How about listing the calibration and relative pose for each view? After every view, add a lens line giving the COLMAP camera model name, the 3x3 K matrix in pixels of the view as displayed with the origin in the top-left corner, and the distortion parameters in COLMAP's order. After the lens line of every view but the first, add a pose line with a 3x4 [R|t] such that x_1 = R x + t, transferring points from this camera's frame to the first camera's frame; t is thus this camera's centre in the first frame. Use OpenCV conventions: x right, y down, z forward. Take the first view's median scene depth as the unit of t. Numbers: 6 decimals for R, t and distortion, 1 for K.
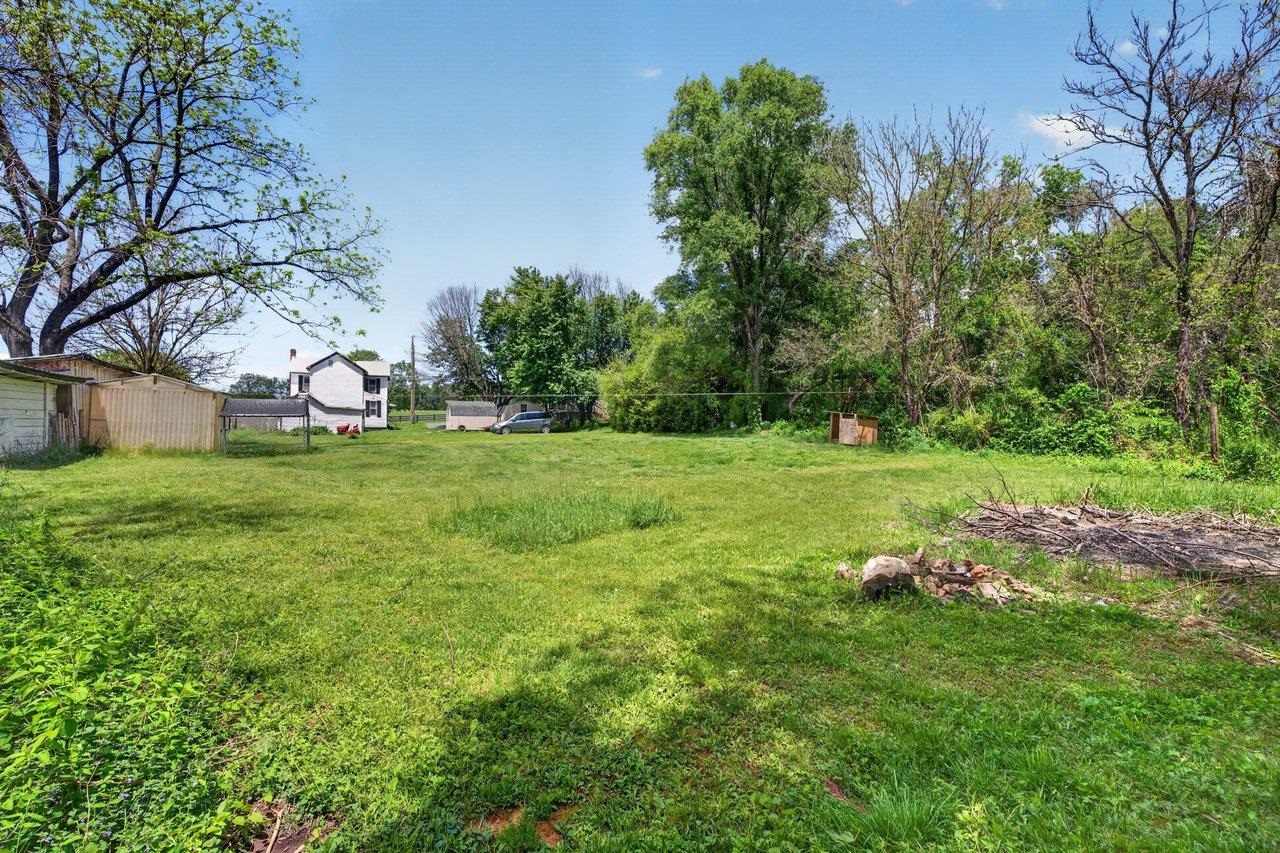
lens RADIAL K [[560.5, 0, 634.7], [0, 560.5, 424.5], [0, 0, 1]] dist [-0.005442, -0.000158]
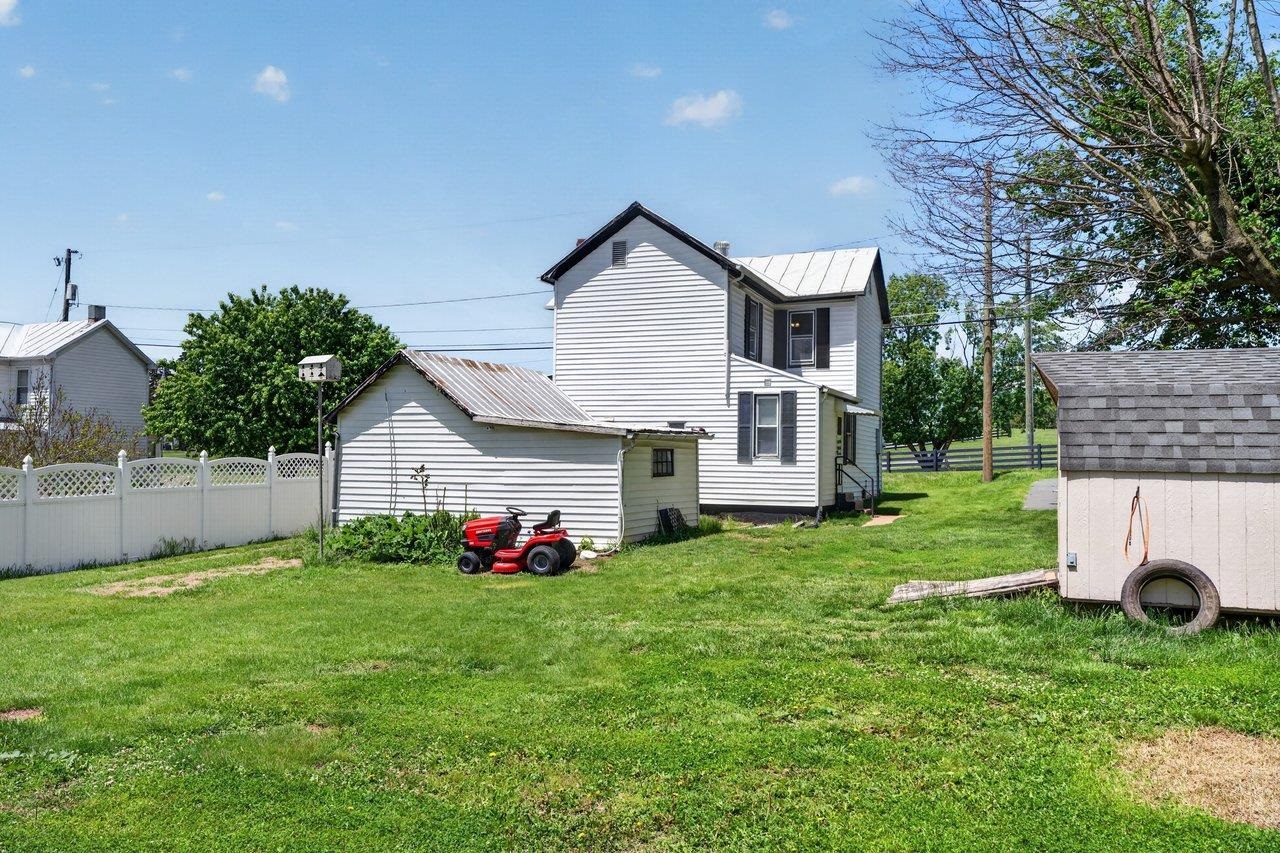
lens RADIAL K [[997.3, 0, 641.7], [0, 997.3, 429.4], [0, 0, 1]] dist [0.002178, 0.000164]
pose [[0.698473, -0.018679, -0.715392, -0.213603], [-0.001098, 0.999630, -0.027173, -0.016192], [0.715635, 0.019766, 0.698194, 0.700876]]
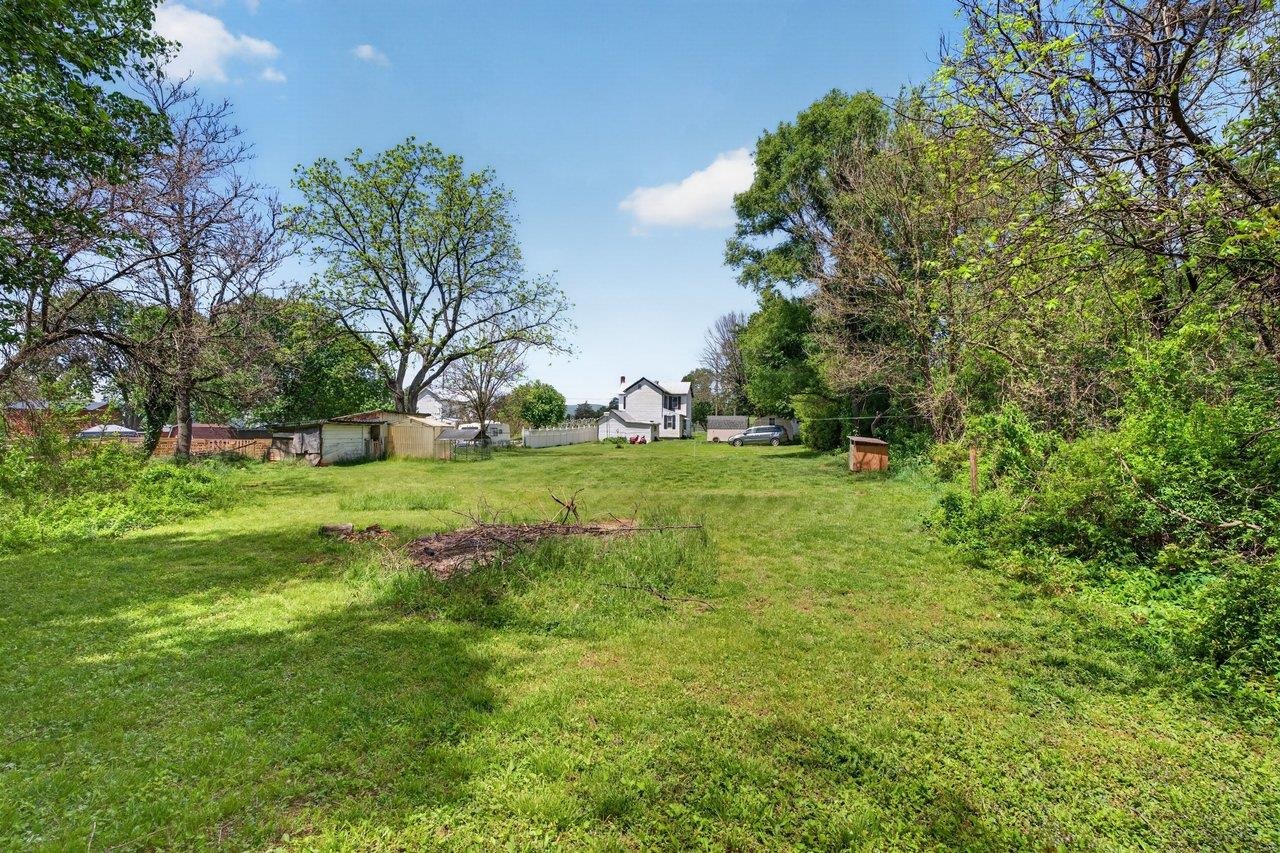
lens RADIAL K [[560.5, 0, 637.2], [0, 560.5, 426.9], [0, 0, 1]] dist [-0.005442, -0.000158]
pose [[0.787314, -0.003228, -0.616544, 0.241684], [0.000684, 0.999990, -0.004362, -0.013236], [0.616552, 0.003013, 0.787308, -0.006583]]
